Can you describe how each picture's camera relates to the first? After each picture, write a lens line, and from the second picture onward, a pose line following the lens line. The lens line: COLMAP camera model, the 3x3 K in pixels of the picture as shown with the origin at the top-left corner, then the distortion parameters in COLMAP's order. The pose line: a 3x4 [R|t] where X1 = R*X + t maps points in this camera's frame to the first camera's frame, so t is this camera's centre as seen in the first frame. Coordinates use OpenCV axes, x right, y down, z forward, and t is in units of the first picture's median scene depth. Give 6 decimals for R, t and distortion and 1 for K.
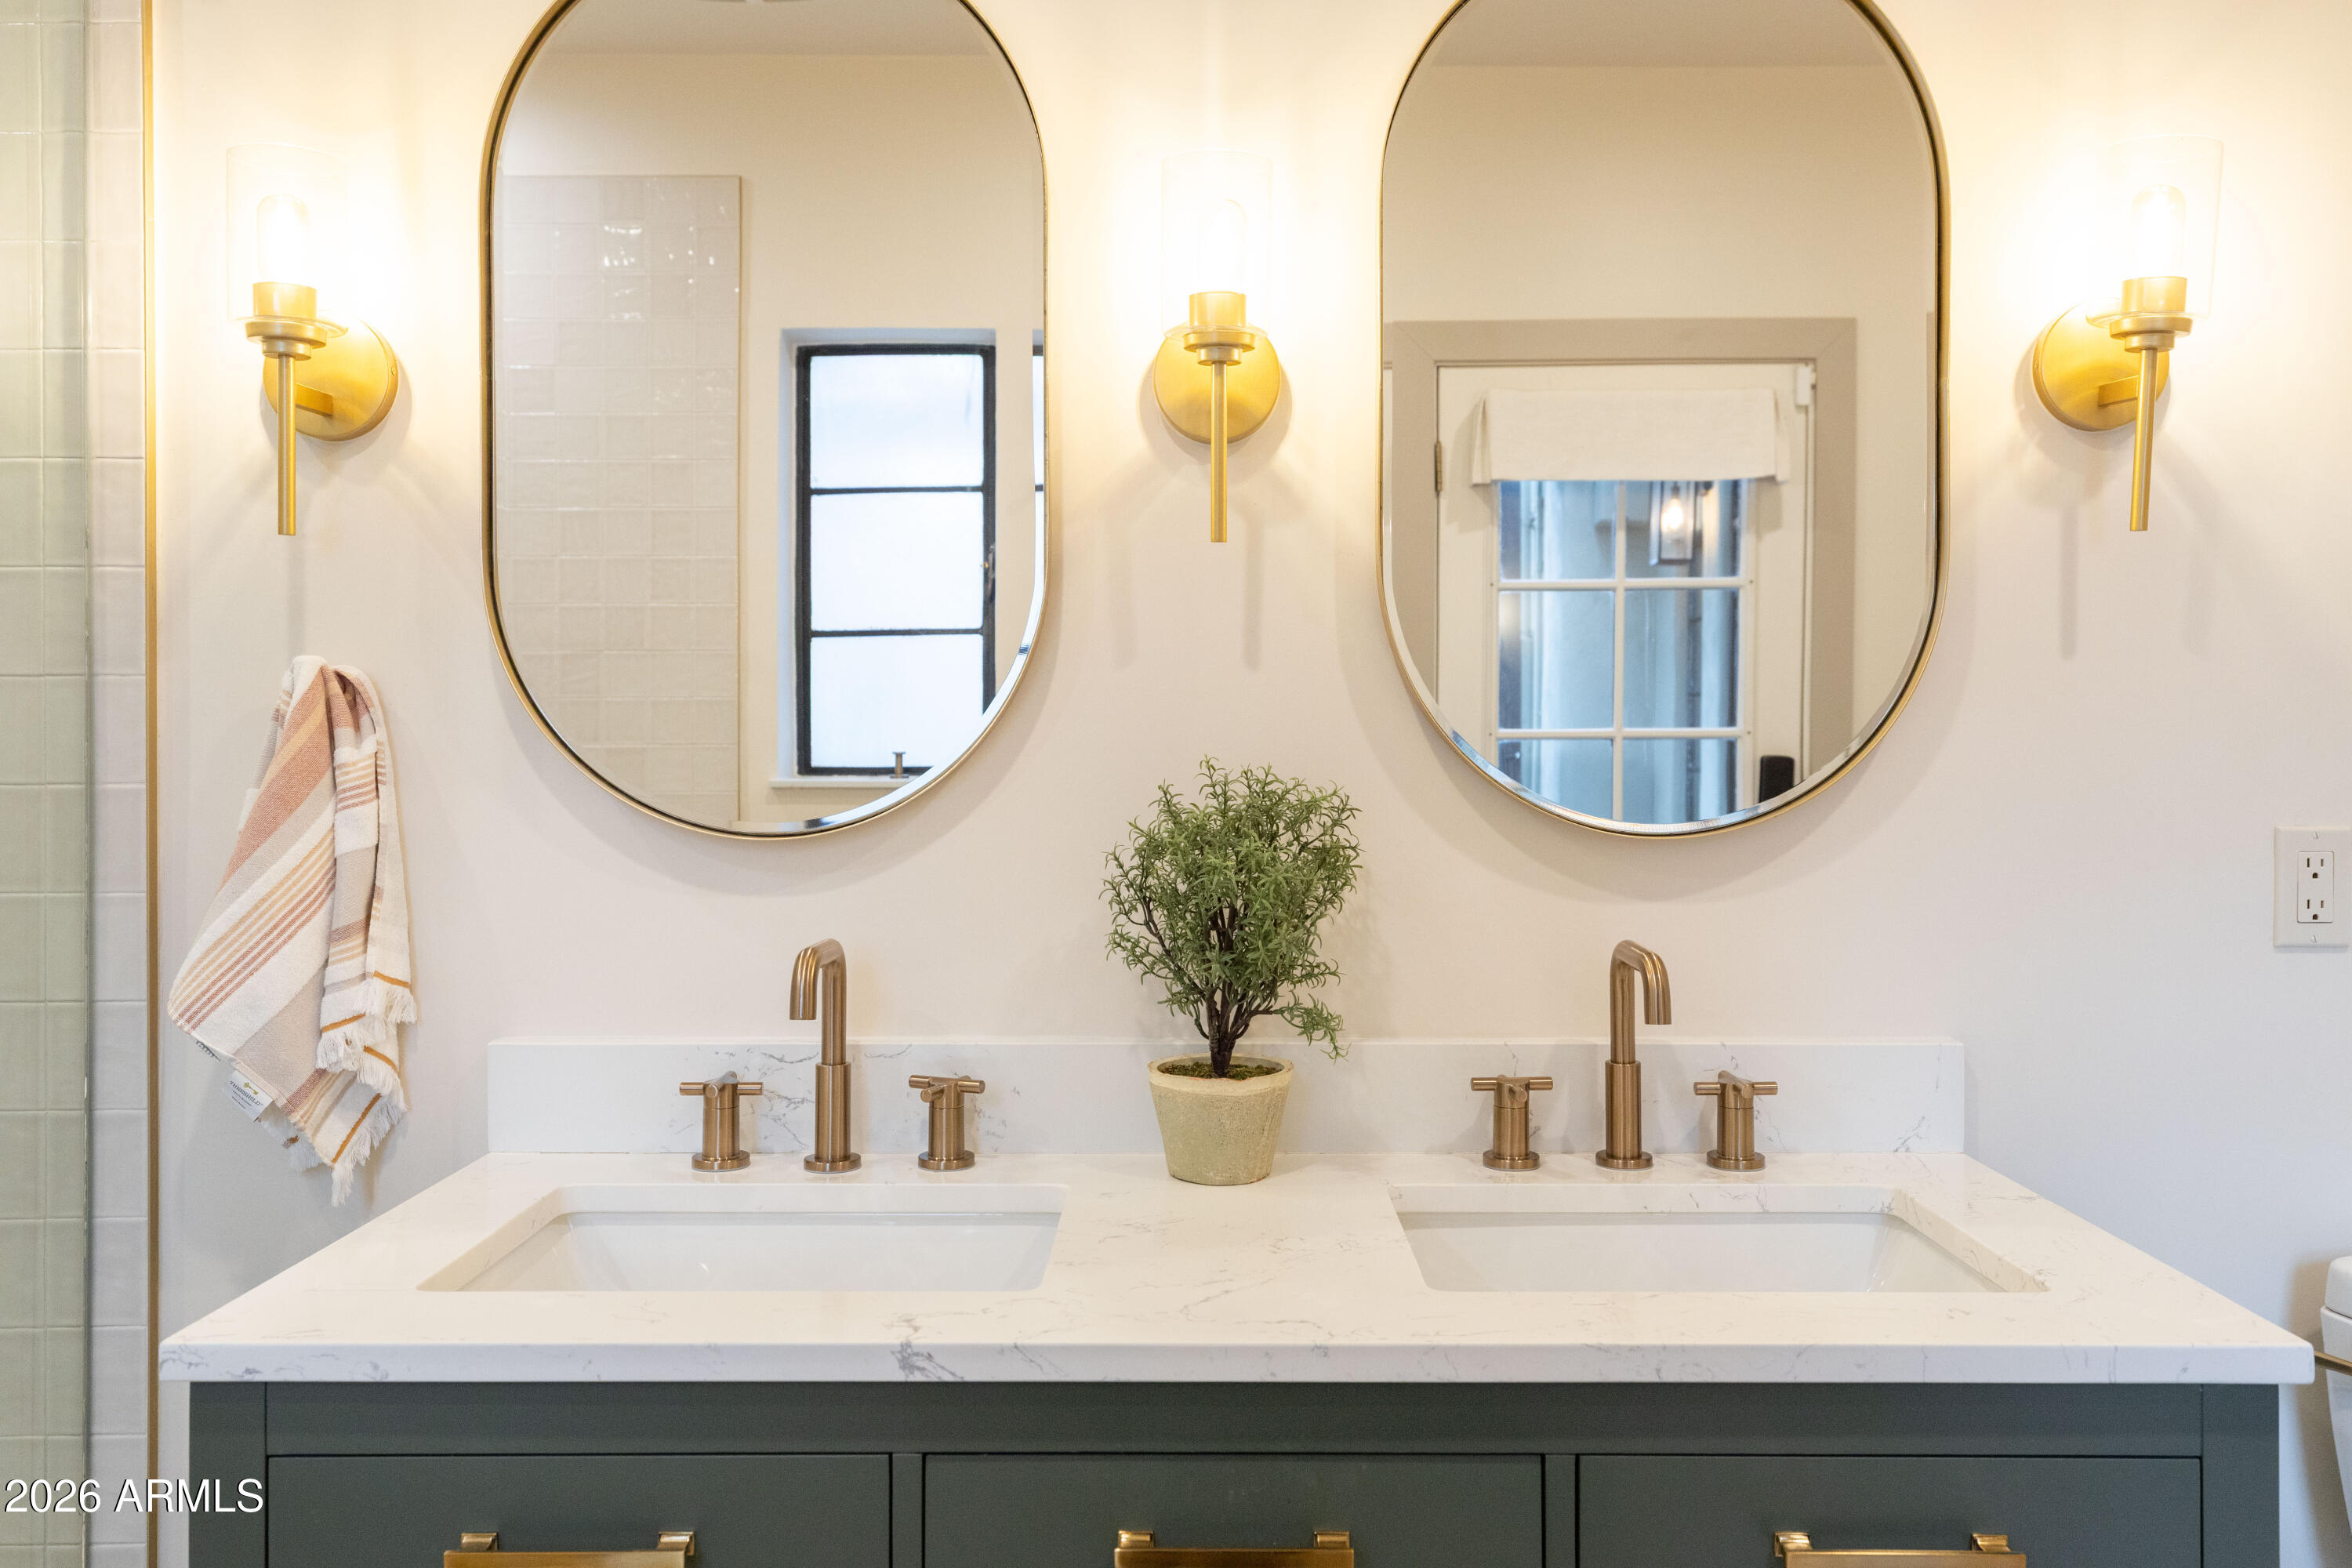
lens RADIAL K [[1890.3, 0, 1176.1], [0, 1890.3, 706.5], [0, 0, 1]] dist [0.008636, 0.000997]
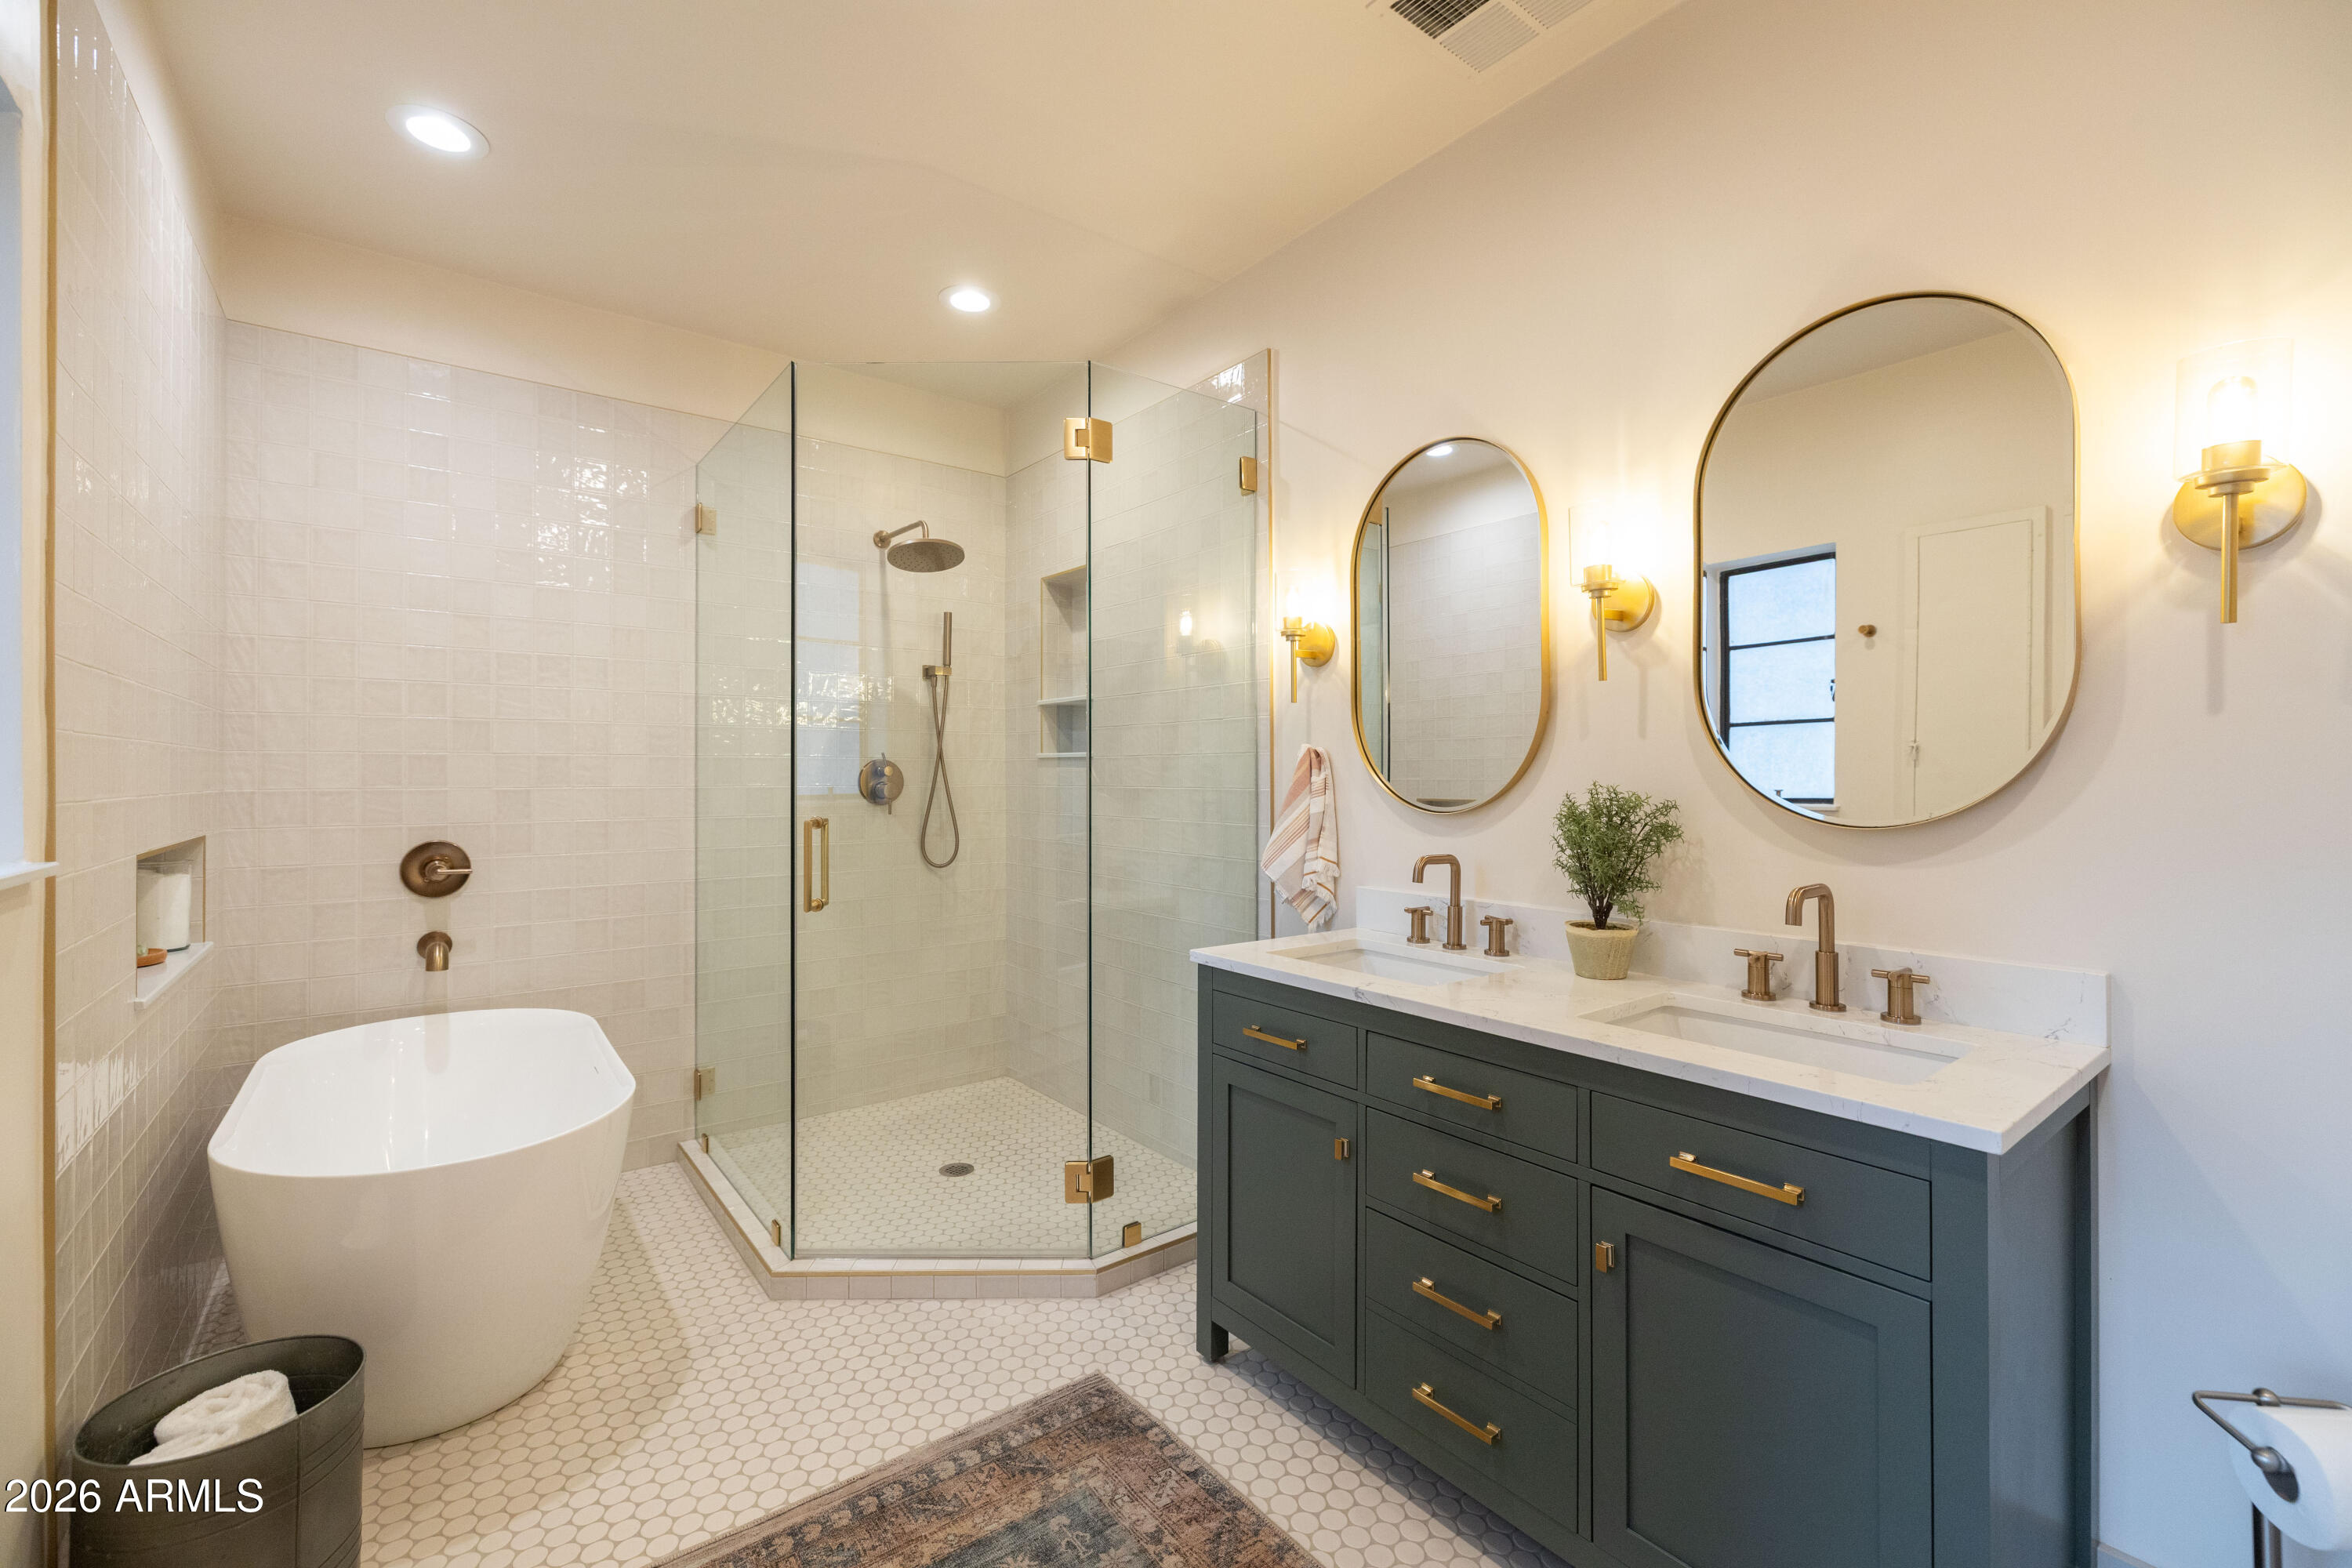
lens RADIAL K [[991.4, 0, 1169.8], [0, 991.4, 763.7], [0, 0, 1]] dist [-0.001985, 0.000188]
pose [[0.611579, -0.010032, -0.791120, 0.600469], [0.003135, 0.999942, -0.010256, 0.017564], [0.791177, 0.003793, 0.611575, -0.071353]]
